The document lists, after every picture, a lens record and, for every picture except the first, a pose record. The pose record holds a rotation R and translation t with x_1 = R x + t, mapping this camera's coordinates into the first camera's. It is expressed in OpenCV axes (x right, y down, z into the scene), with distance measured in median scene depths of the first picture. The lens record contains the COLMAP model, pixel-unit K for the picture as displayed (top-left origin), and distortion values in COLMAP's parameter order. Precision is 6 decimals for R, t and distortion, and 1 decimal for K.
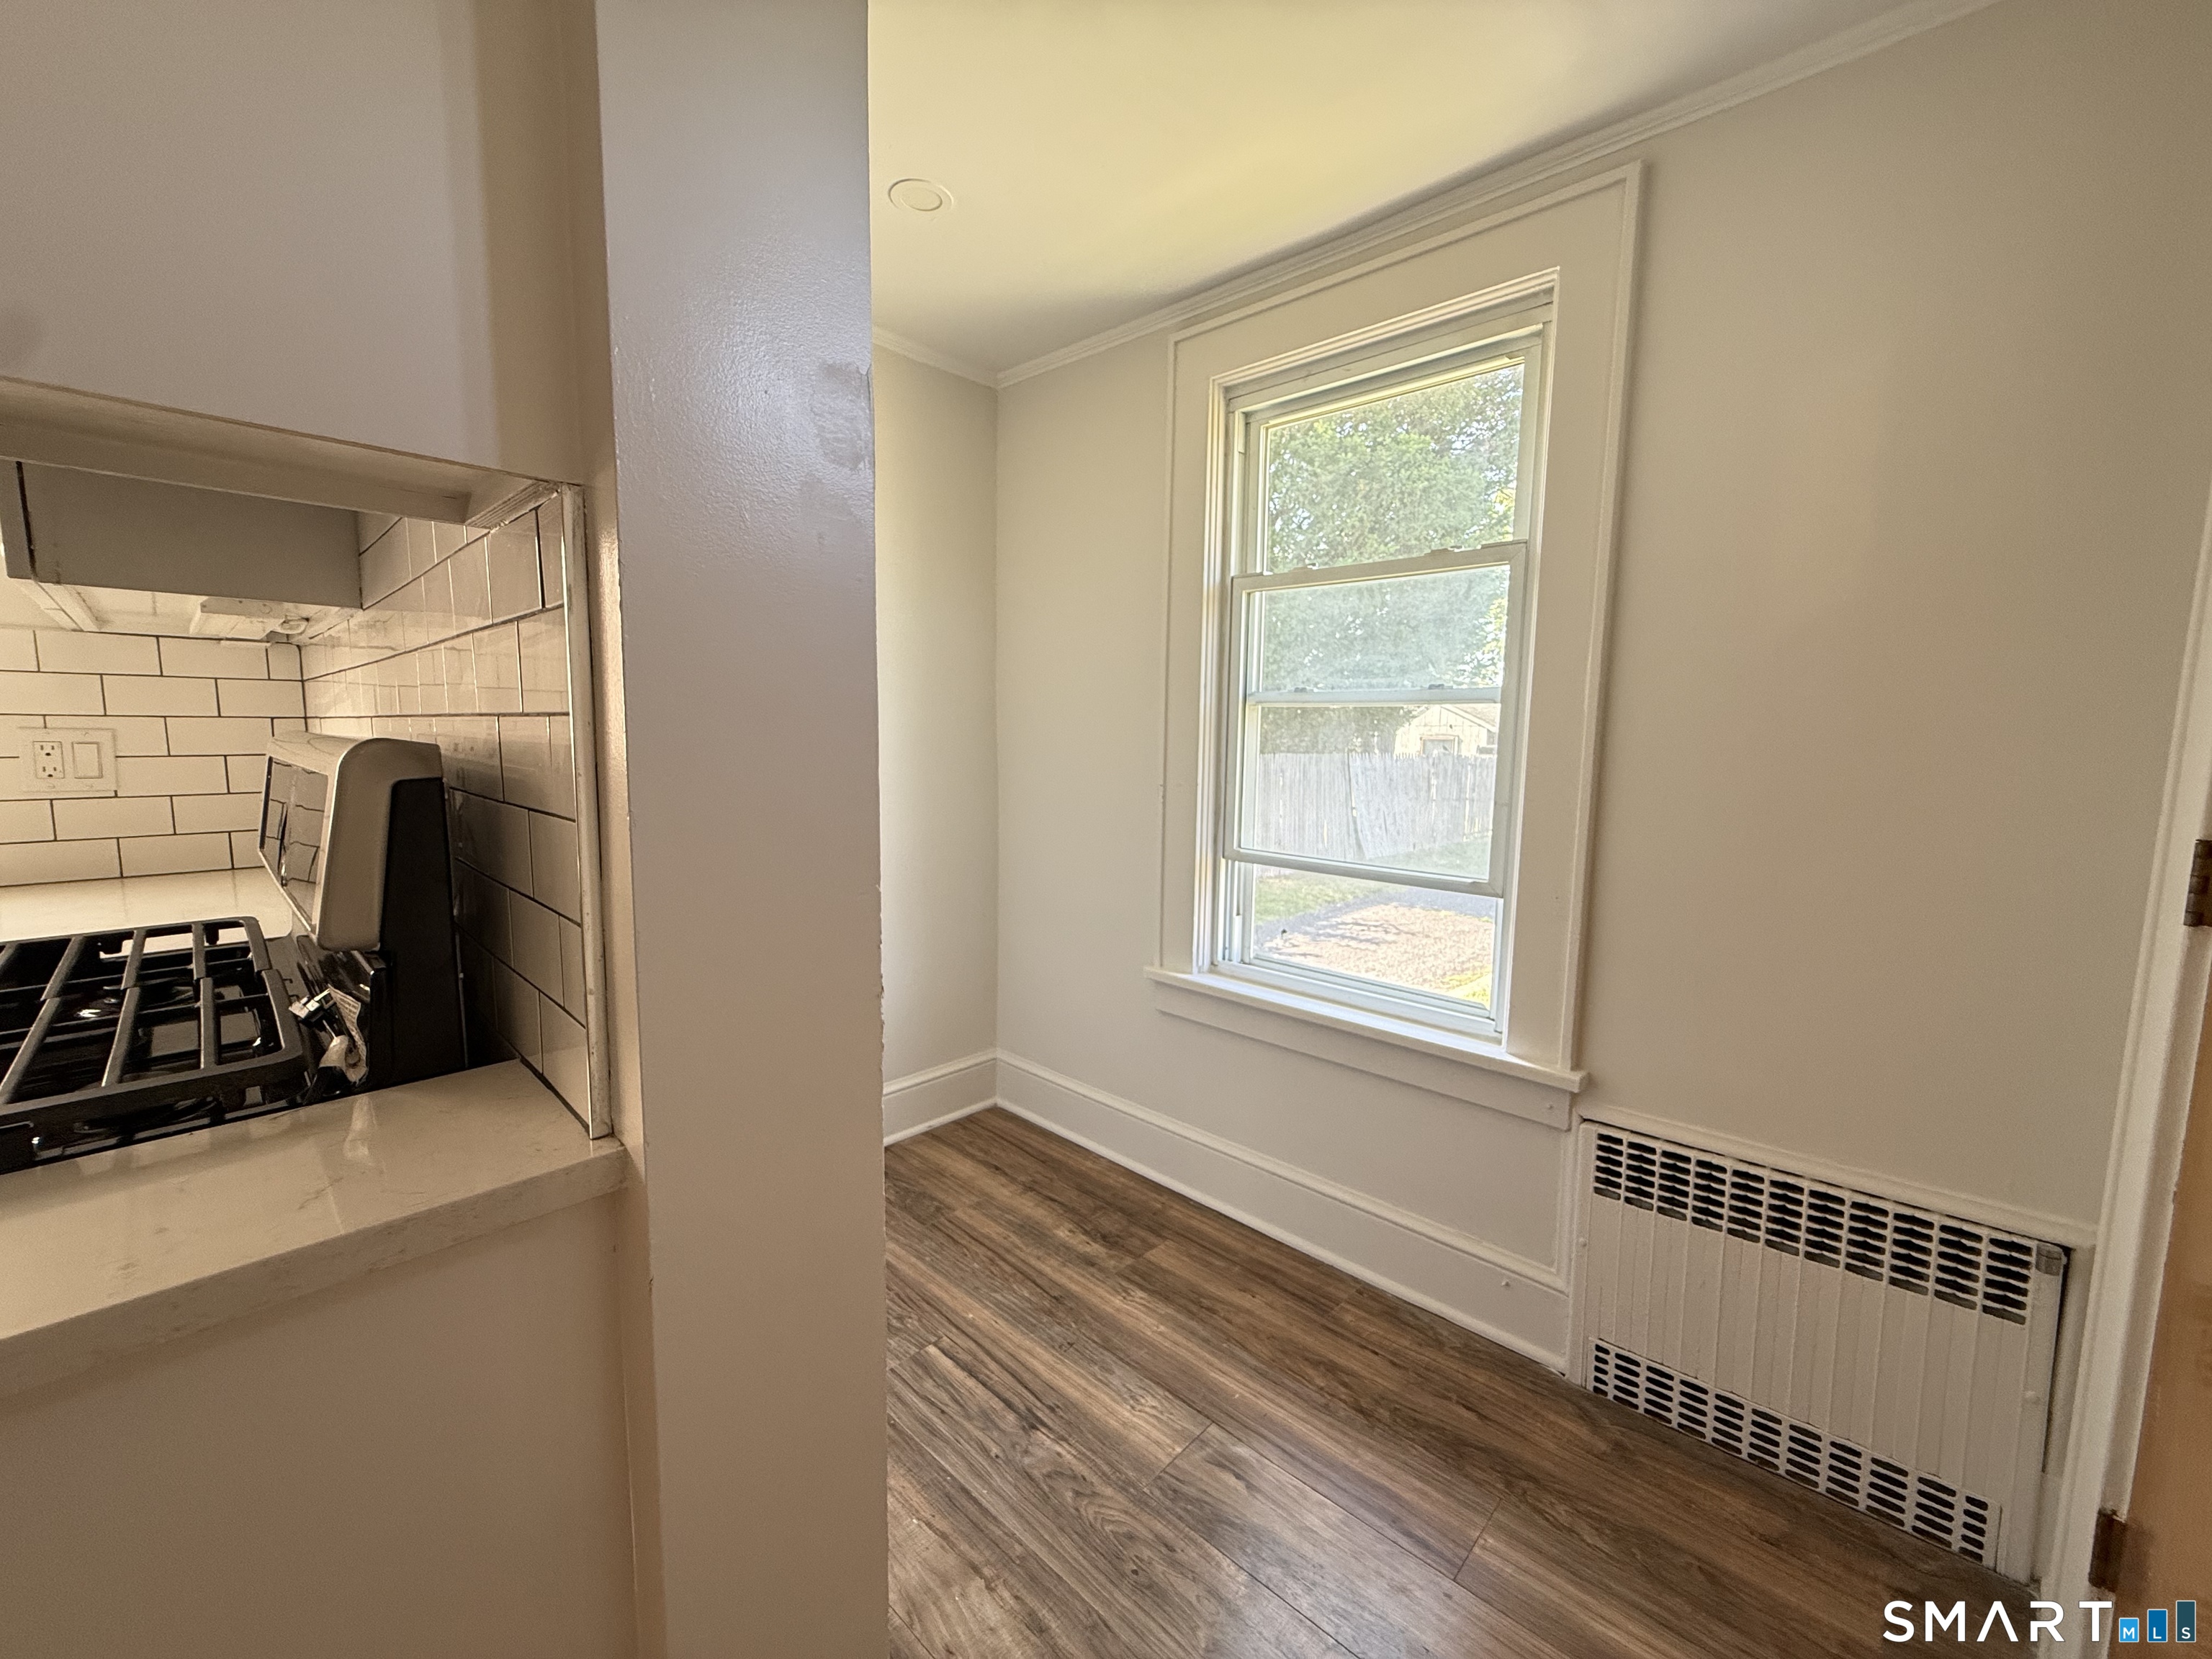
lens RADIAL K [[883.1, 0, 1104.3], [0, 883.1, 820.9], [0, 0, 1]] dist [0.003612, 0.000155]
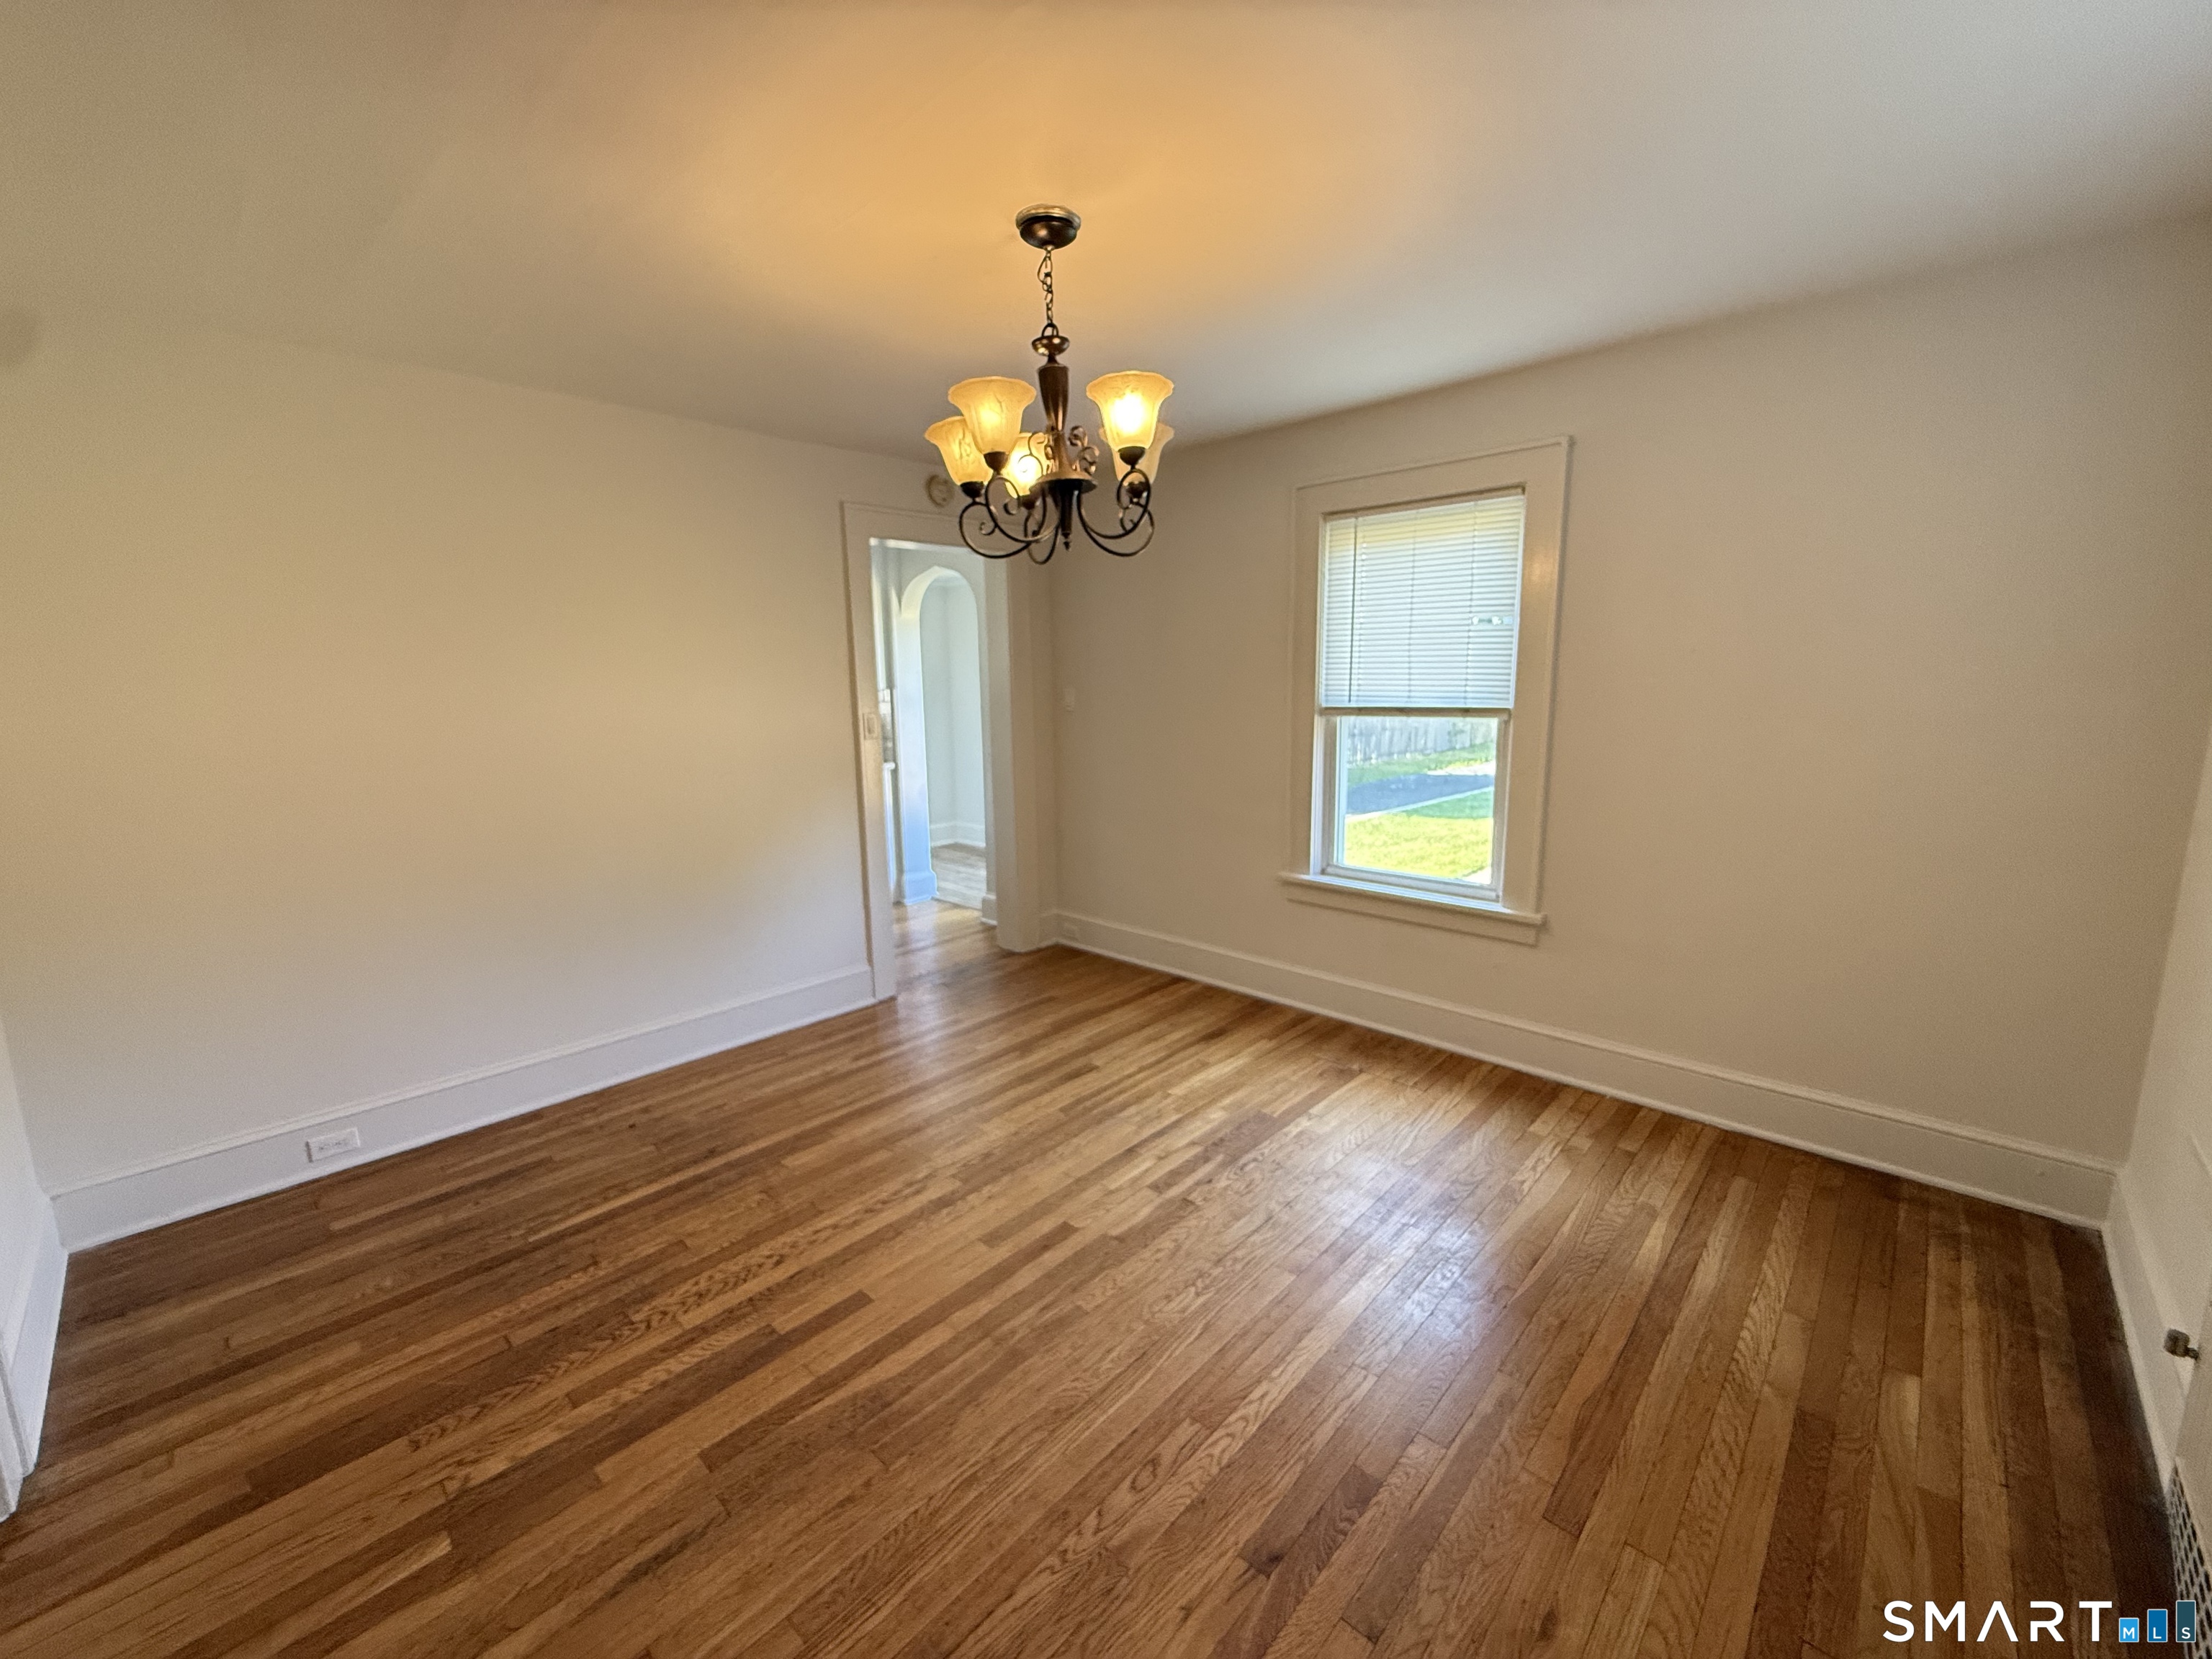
lens RADIAL K [[883.1, 0, 1104.9], [0, 883.1, 825.9], [0, 0, 1]] dist [0.003612, 0.000155]
pose [[0.999528, -0.030568, 0.002934, -0.304427], [0.030338, 0.997739, 0.059971, -0.031128], [-0.004761, -0.059854, 0.998196, -0.679513]]
